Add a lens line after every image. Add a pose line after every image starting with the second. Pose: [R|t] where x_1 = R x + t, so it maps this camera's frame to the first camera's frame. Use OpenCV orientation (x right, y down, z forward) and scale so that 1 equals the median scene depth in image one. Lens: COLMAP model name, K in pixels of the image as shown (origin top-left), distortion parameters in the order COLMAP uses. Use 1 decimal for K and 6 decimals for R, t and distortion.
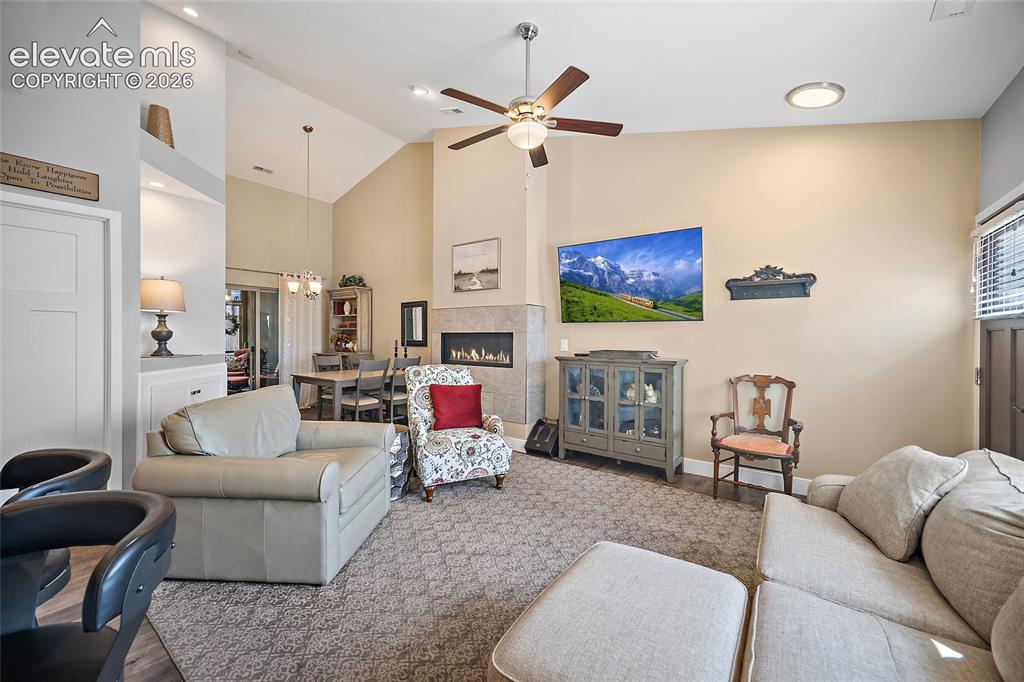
lens RADIAL K [[404.7, 0, 515.3], [0, 404.7, 338.1], [0, 0, 1]] dist [0.003944, 0.000146]
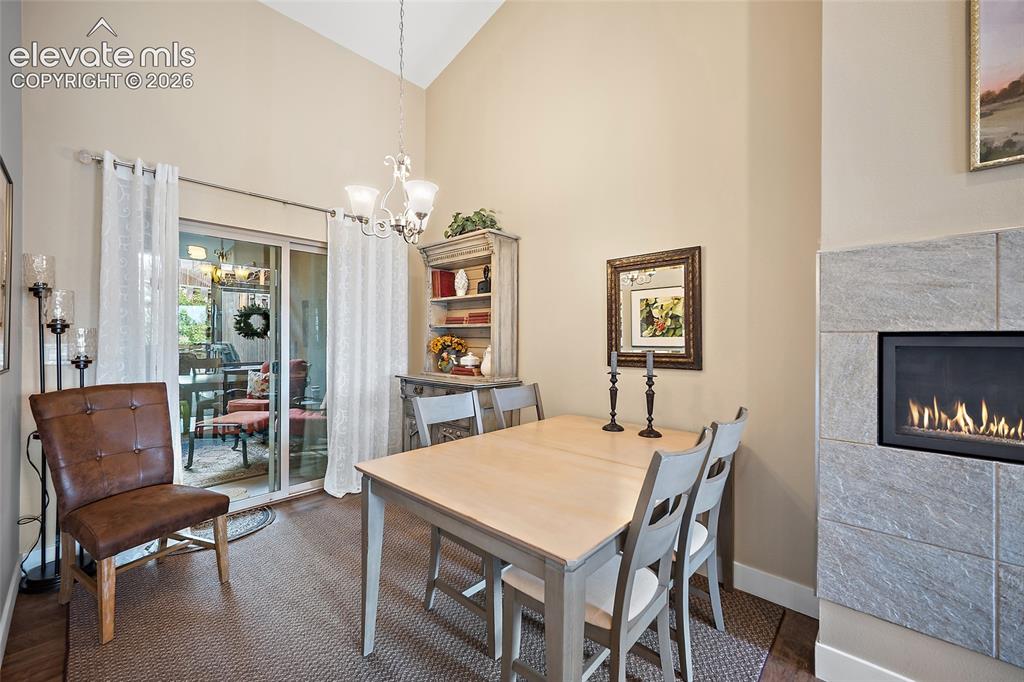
lens RADIAL K [[404.7, 0, 512.7], [0, 404.7, 337.0], [0, 0, 1]] dist [0.003944, 0.000146]
pose [[0.993263, 0.003053, -0.115839, -0.303779], [-0.003793, 0.999974, -0.006174, -0.006623], [0.115817, 0.006572, 0.993249, 0.538944]]
